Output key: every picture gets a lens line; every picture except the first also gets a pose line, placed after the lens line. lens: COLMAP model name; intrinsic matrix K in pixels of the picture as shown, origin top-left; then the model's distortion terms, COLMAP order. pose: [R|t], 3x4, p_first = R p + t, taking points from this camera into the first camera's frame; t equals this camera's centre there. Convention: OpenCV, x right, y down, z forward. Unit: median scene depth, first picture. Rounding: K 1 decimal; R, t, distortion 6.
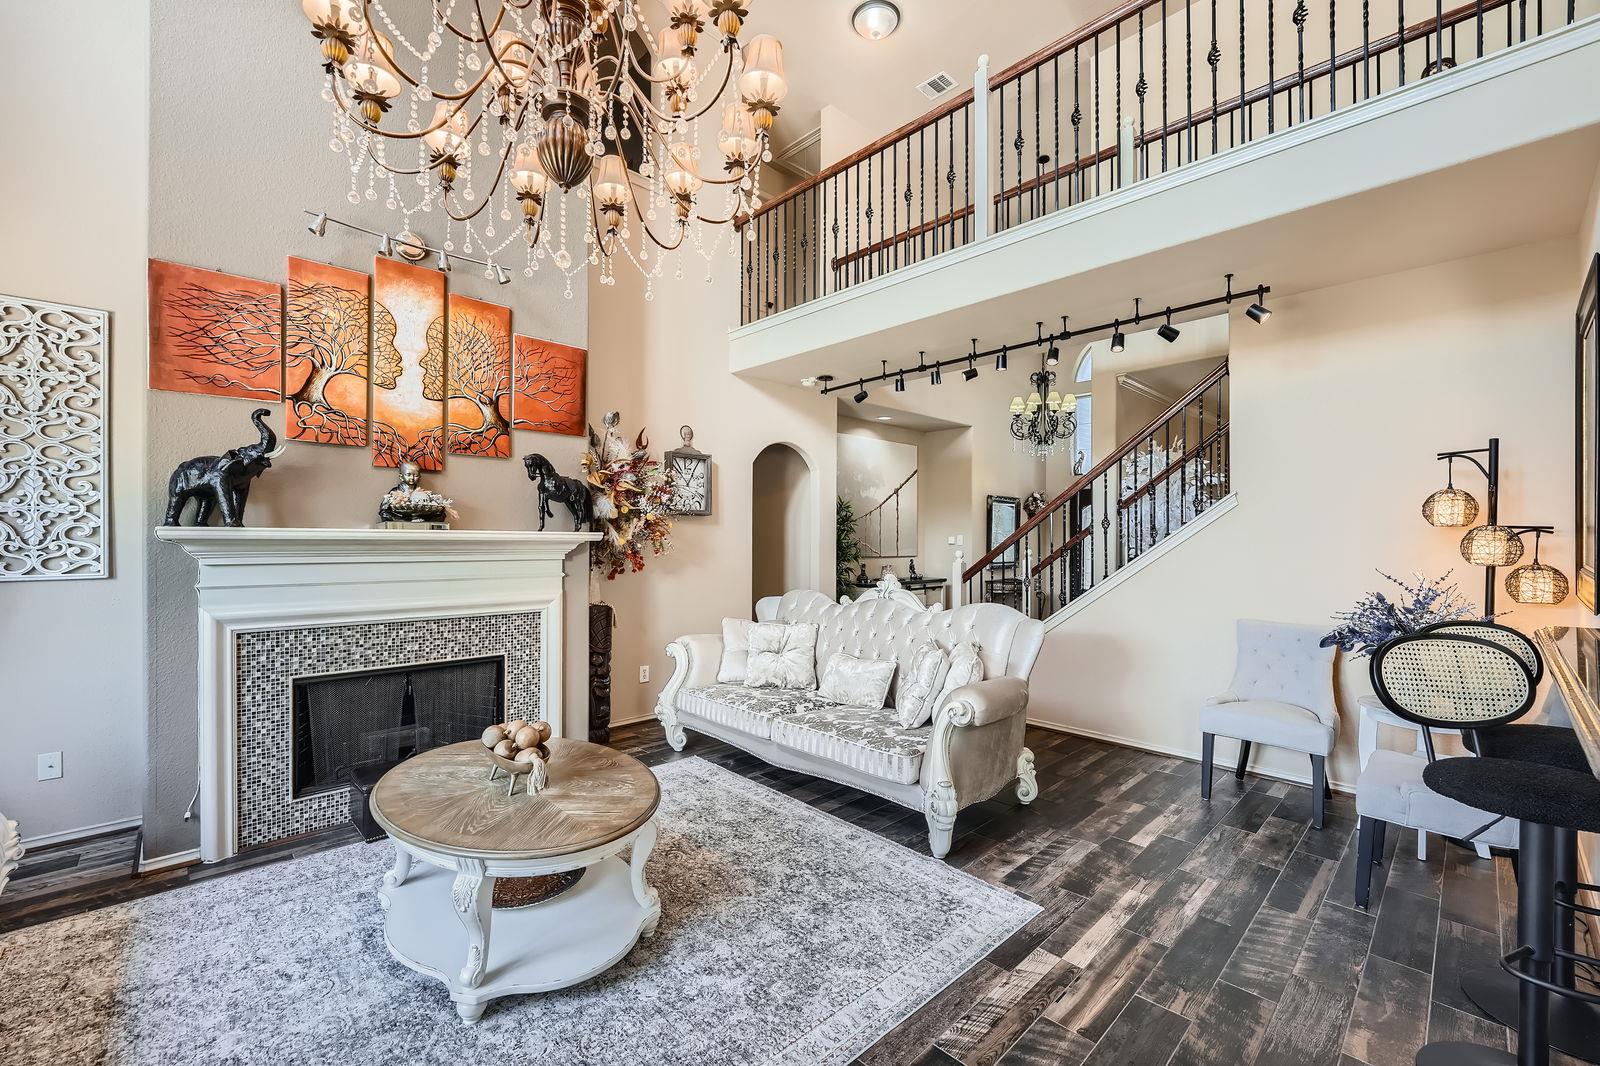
lens RADIAL K [[661.4, 0, 805.7], [0, 661.4, 537.4], [0, 0, 1]] dist [0.000114, -0.000265]
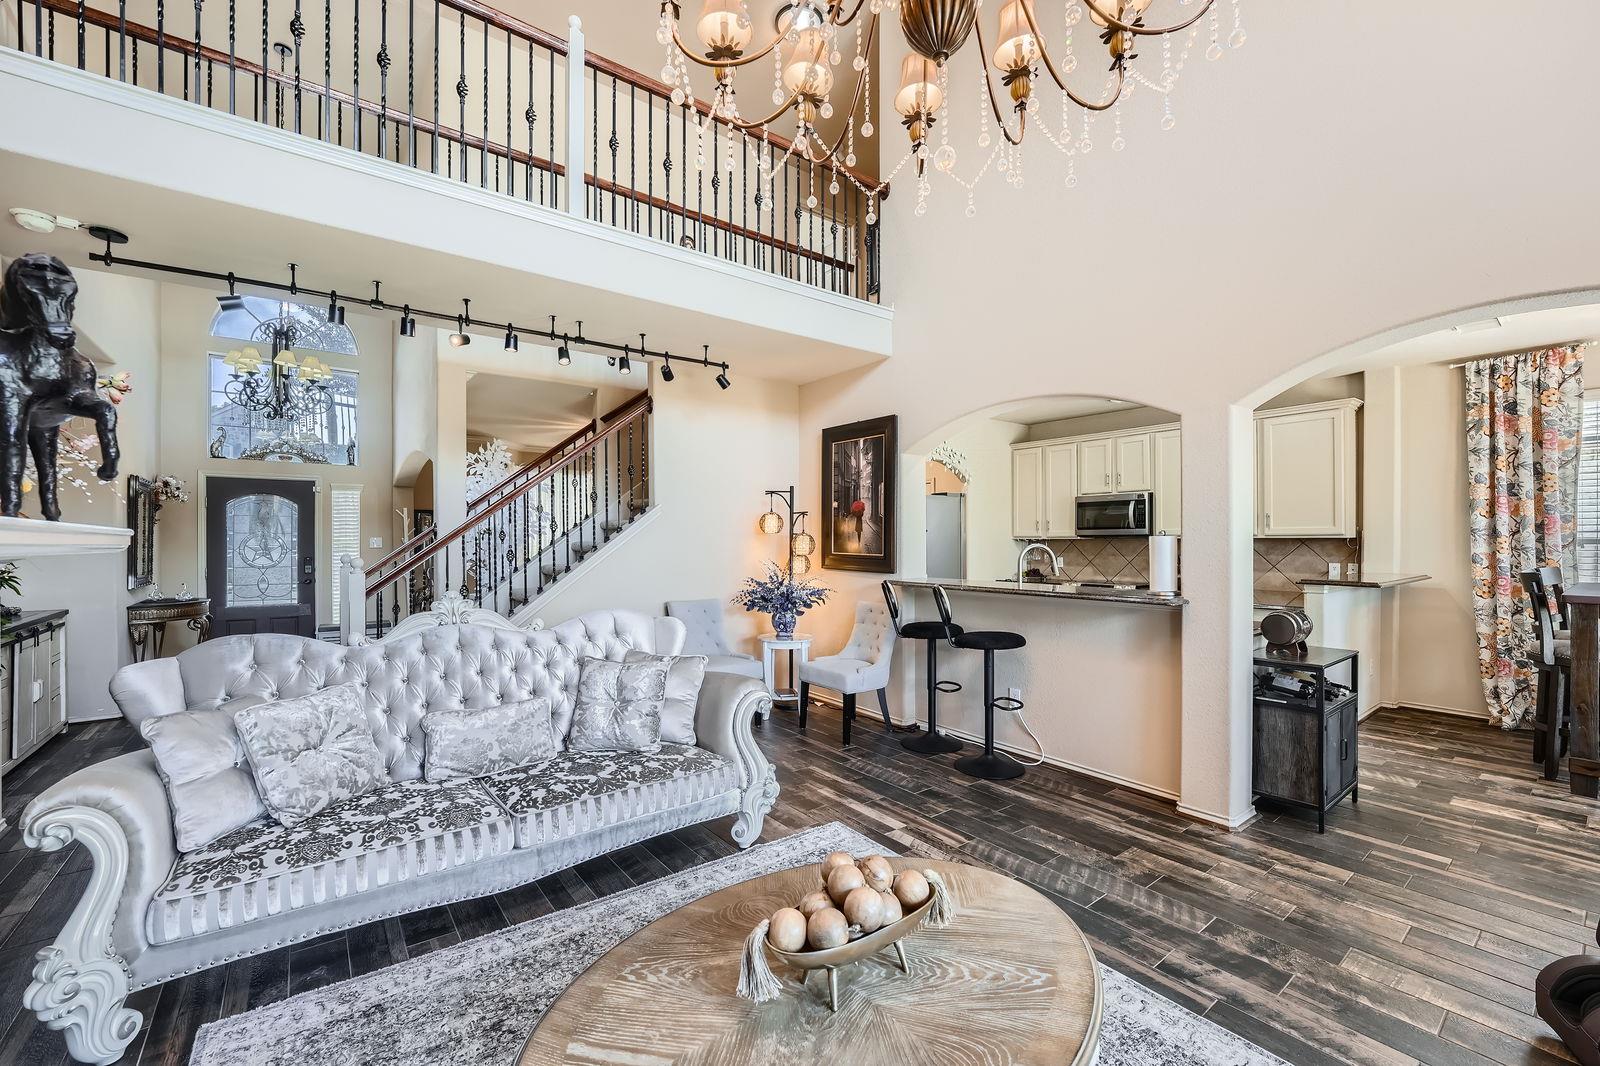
lens RADIAL K [[645.2, 0, 800.5], [0, 645.2, 545.4], [0, 0, 1]] dist [-0.017184, -0.000107]
pose [[0.122013, -0.006142, 0.992510, -0.685249], [0.004467, 0.999974, 0.005639, 0.005272], [-0.992518, 0.003745, 0.122037, 0.690289]]
